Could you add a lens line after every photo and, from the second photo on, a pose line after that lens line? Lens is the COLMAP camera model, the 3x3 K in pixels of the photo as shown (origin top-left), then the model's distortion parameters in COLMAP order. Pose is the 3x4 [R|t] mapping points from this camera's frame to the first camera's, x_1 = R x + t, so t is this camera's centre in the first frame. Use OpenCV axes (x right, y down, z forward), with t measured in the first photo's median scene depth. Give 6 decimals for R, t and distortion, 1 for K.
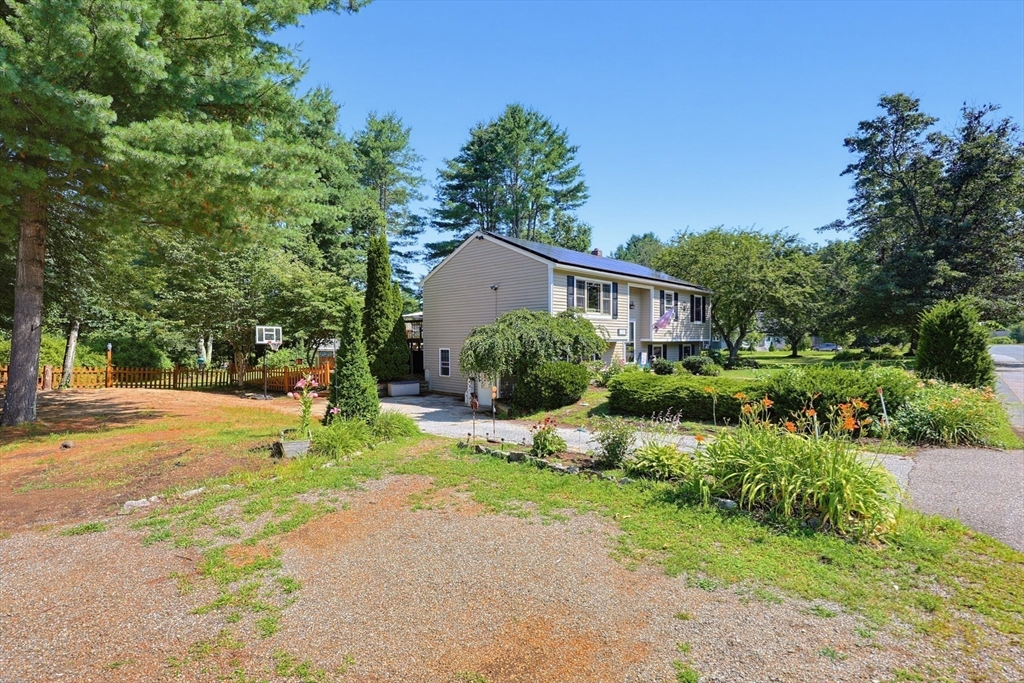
lens RADIAL K [[437.8, 0, 518.1], [0, 437.8, 336.7], [0, 0, 1]] dist [0.000819, 0.000878]
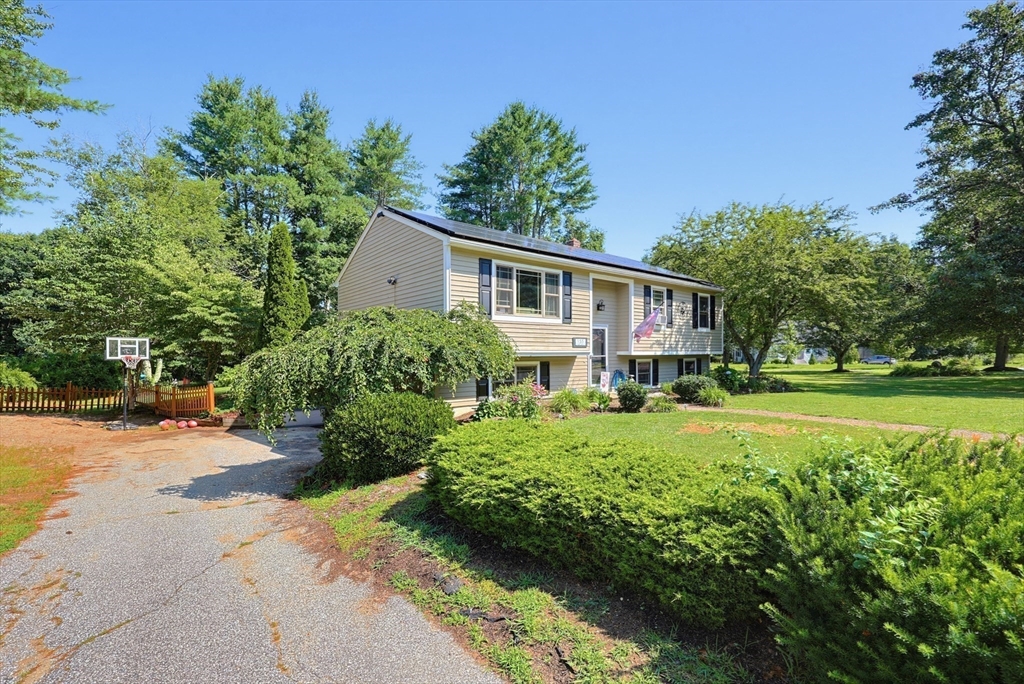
lens RADIAL K [[410.2, 0, 512.6], [0, 410.2, 346.9], [0, 0, 1]] dist [-0.000696, -0.000134]
pose [[0.994155, -0.005116, -0.107837, 0.156588], [0.004364, 0.999964, -0.007208, 0.000872], [0.107870, 0.006696, 0.994142, 0.257800]]
